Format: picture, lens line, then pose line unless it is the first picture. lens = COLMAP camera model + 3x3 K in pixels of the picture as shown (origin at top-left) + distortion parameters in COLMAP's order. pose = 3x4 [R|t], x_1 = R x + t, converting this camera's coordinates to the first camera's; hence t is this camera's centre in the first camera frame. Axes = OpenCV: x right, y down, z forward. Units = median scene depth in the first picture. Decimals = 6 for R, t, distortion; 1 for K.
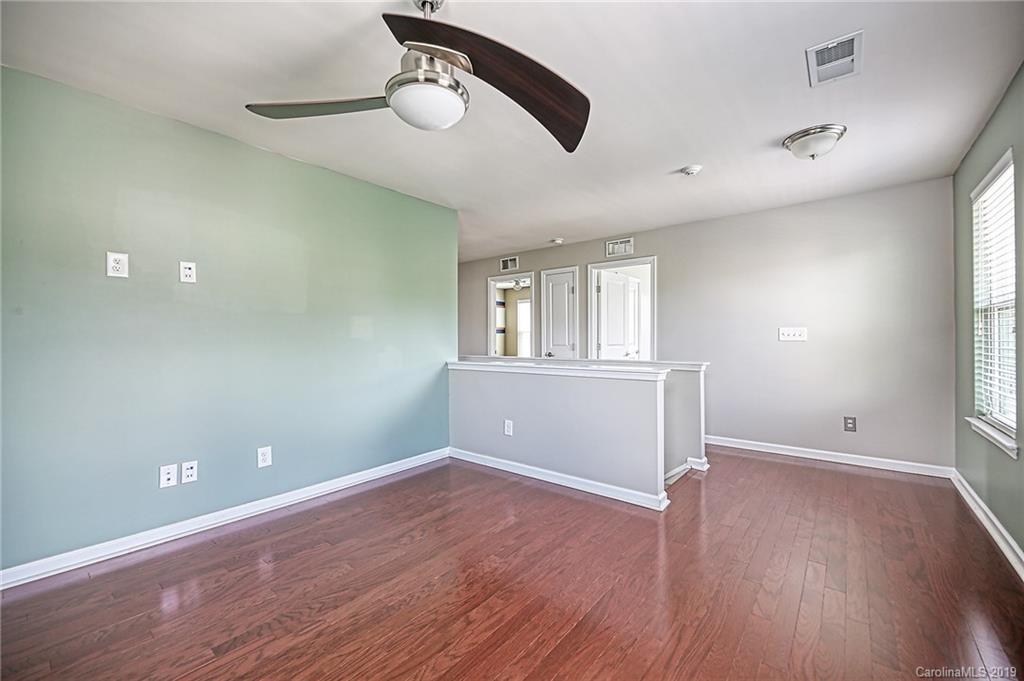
lens RADIAL K [[411.0, 0, 510.2], [0, 411.0, 338.5], [0, 0, 1]] dist [0.003590, -0.004524]
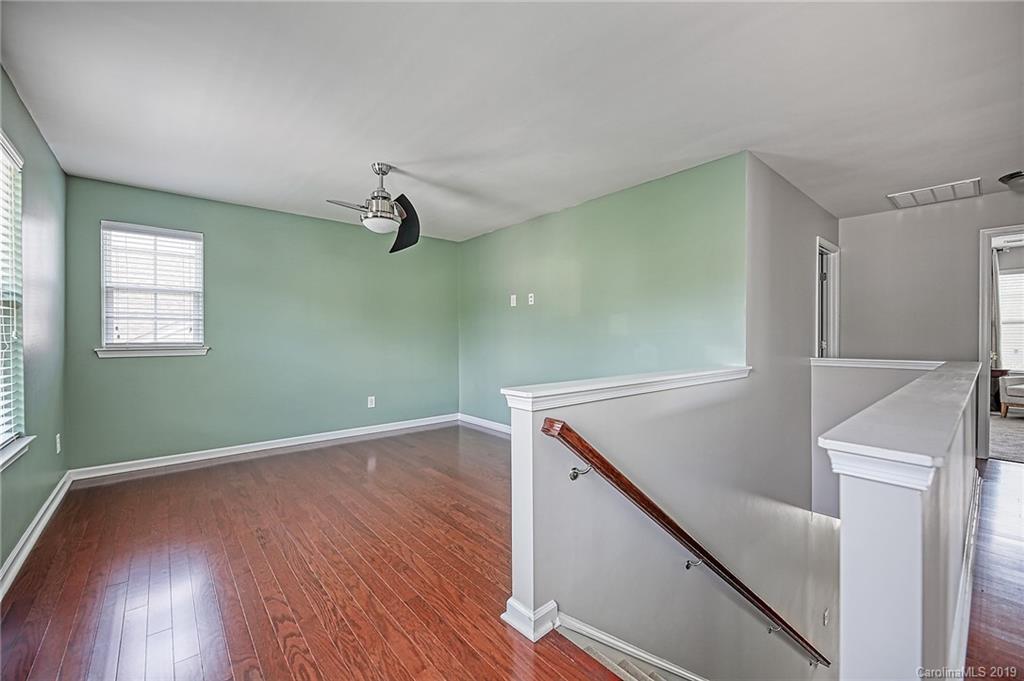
lens RADIAL K [[411.0, 0, 510.2], [0, 411.0, 338.5], [0, 0, 1]] dist [0.003590, -0.004524]
pose [[-0.177322, 0.010112, -0.984101, 1.181109], [0.001511, 0.999949, 0.010003, -0.001459], [0.984152, 0.000287, -0.177328, 1.372792]]
